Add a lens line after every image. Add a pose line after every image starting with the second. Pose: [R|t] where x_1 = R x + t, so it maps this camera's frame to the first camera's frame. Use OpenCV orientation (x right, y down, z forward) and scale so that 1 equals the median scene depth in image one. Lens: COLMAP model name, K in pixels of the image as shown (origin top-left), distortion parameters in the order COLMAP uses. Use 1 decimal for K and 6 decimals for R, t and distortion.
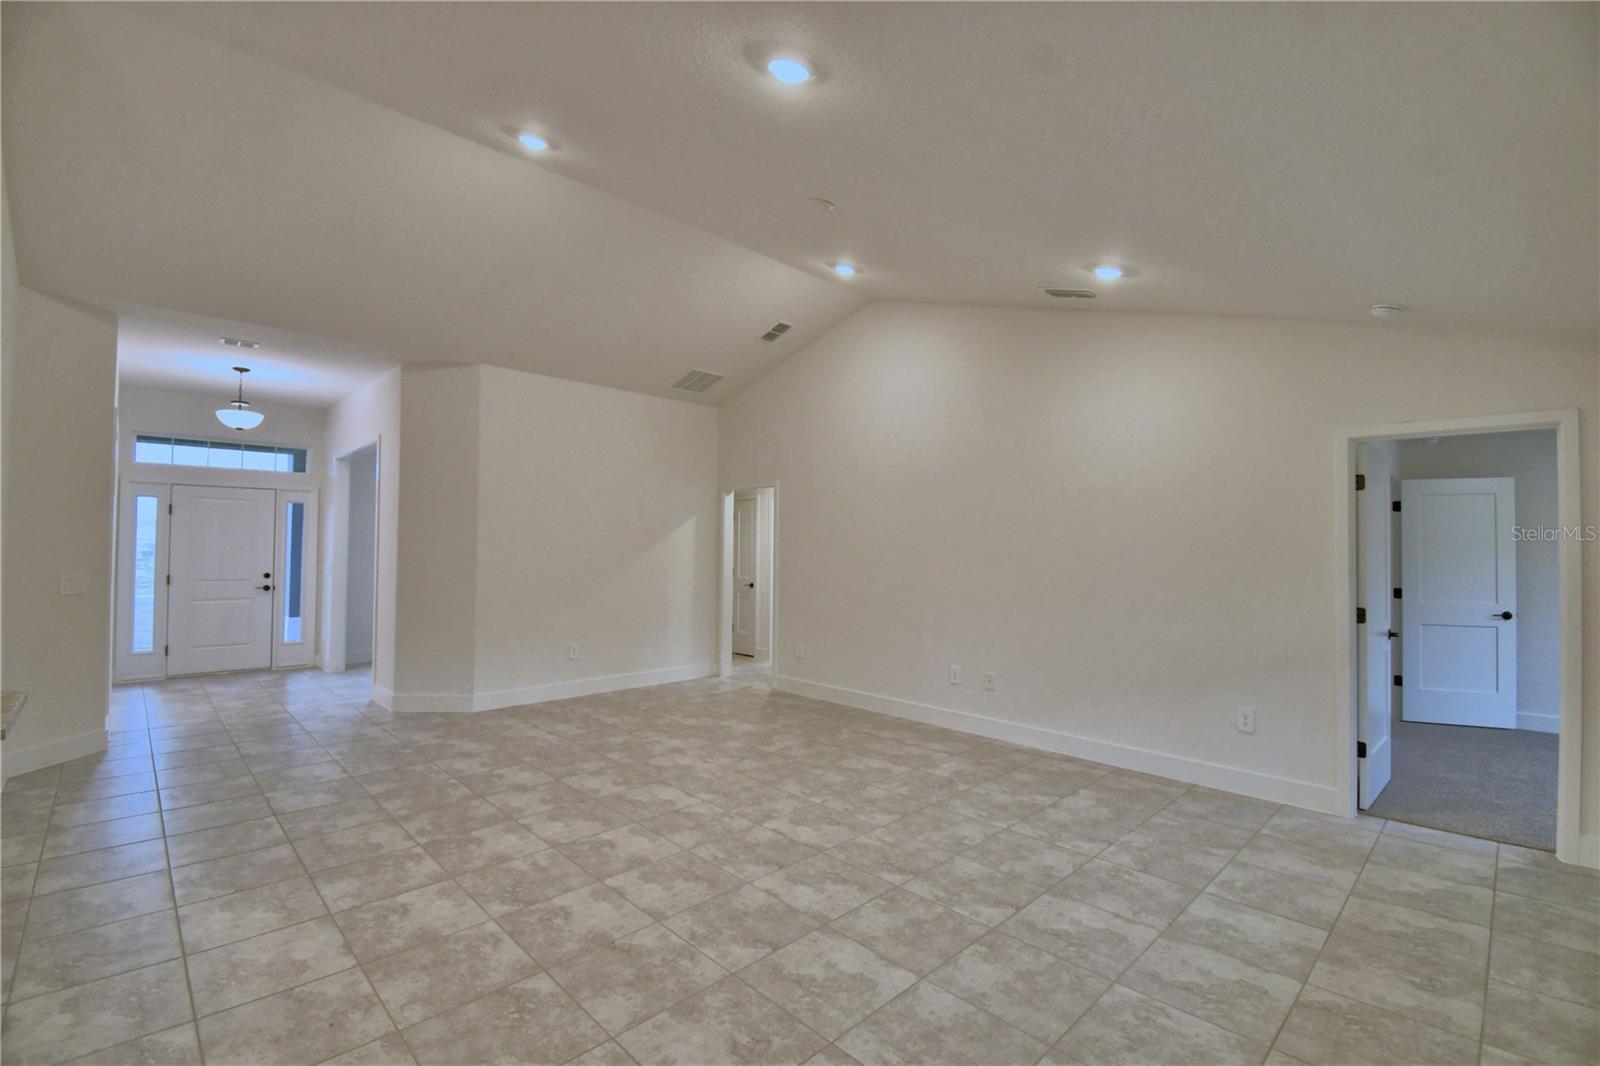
lens RADIAL K [[703.5, 0, 789.0], [0, 703.5, 522.1], [0, 0, 1]] dist [0.011711, -0.016785]
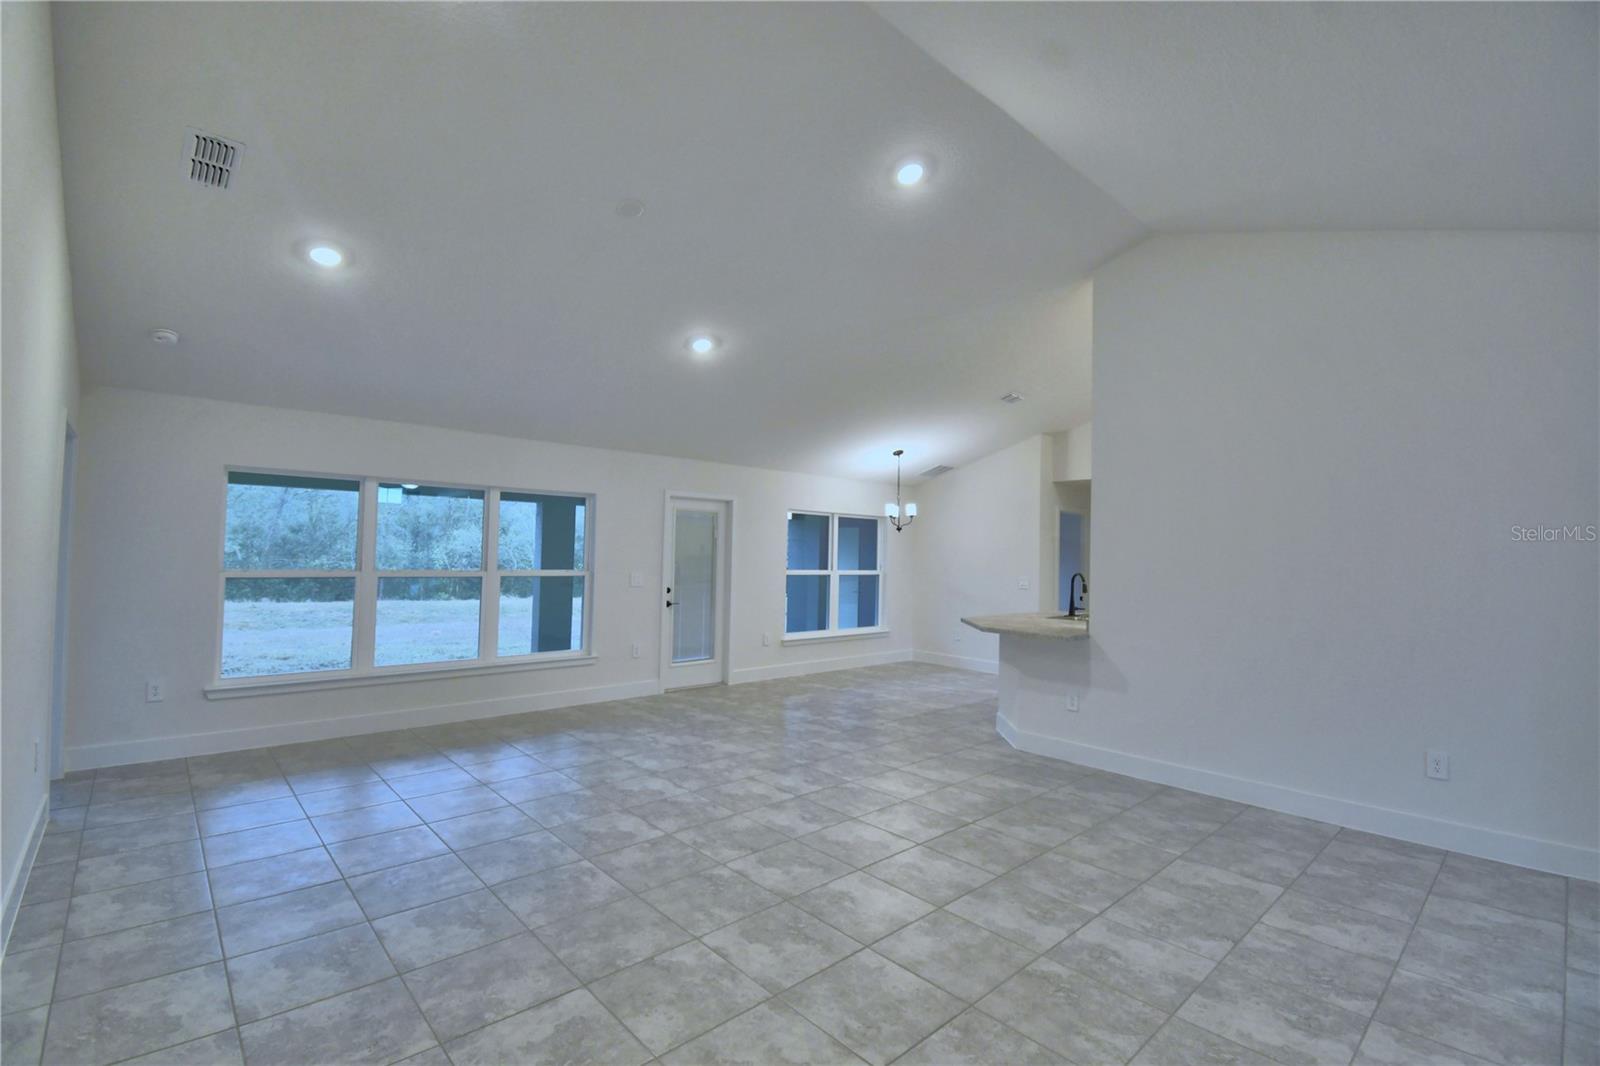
lens RADIAL K [[703.5, 0, 788.0], [0, 703.5, 524.7], [0, 0, 1]] dist [0.011711, -0.016785]
pose [[-0.999078, -0.031161, 0.029530, -0.230572], [-0.033218, 0.996856, -0.071936, 0.064407], [-0.027195, -0.072851, -0.996972, 2.055708]]
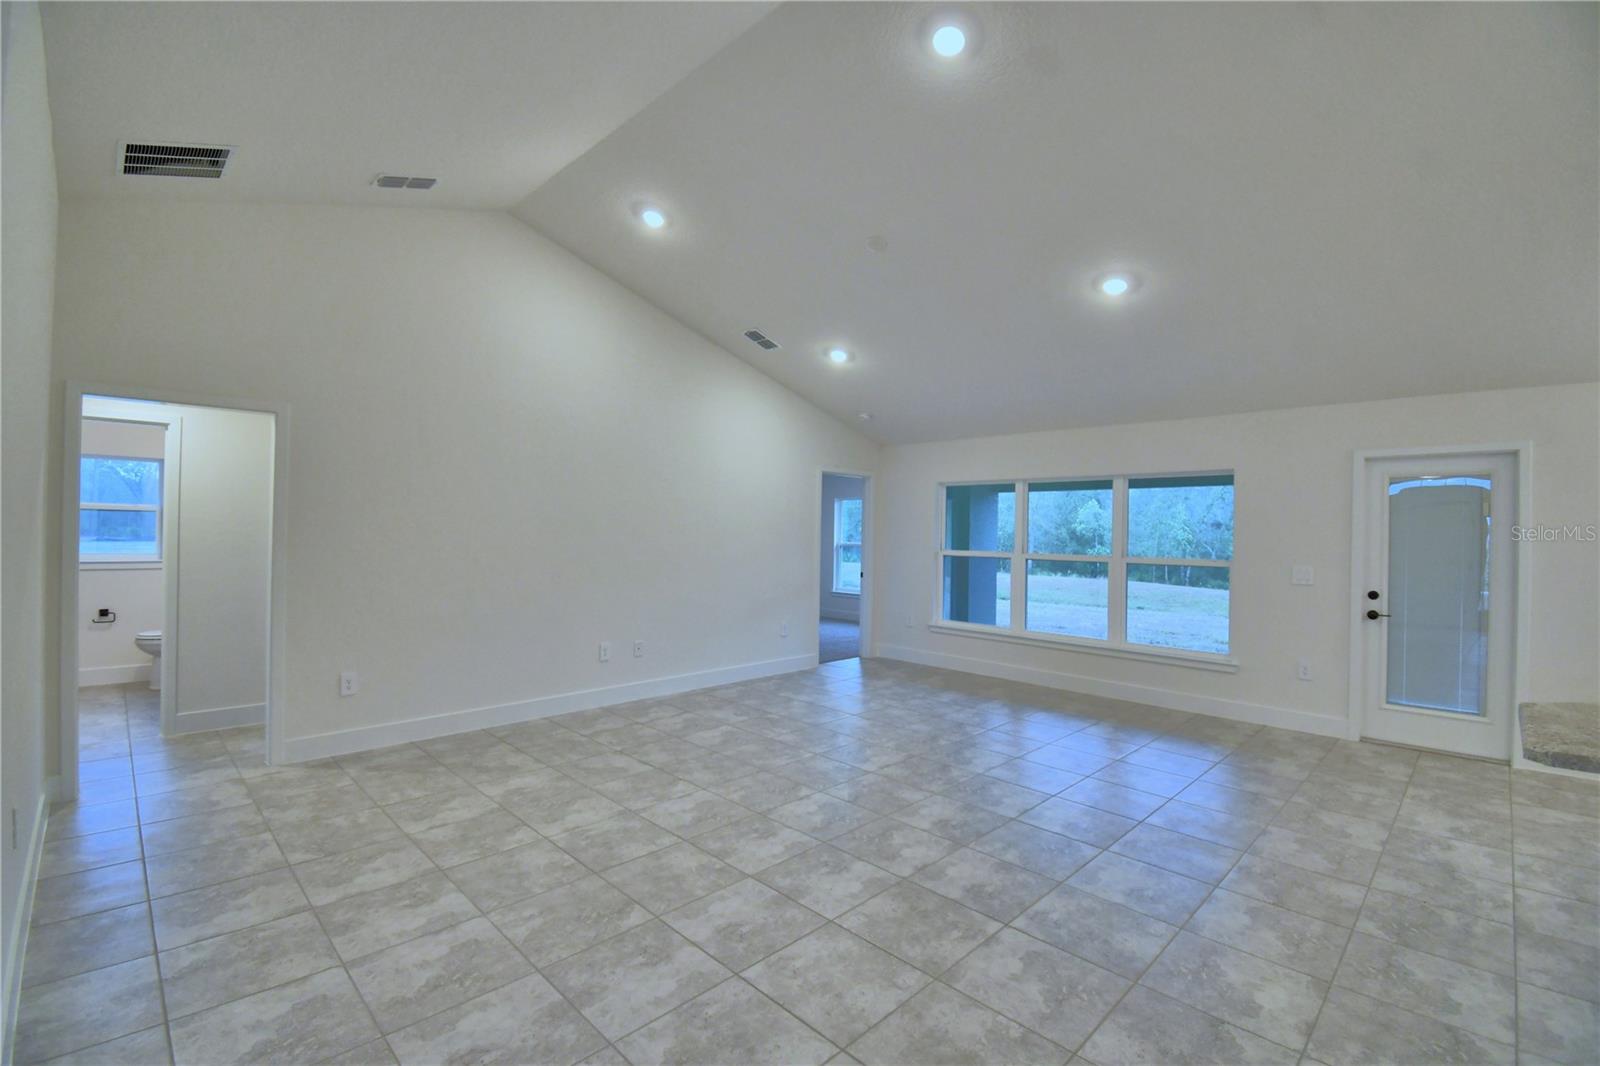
lens RADIAL K [[703.5, 0, 800.7], [0, 703.5, 522.4], [0, 0, 1]] dist [0.011711, -0.016785]
pose [[-0.024374, 0.002261, 0.999700, -1.204164], [-0.050619, 0.998712, -0.003493, 0.037184], [-0.998421, -0.050689, -0.024229, 1.188857]]
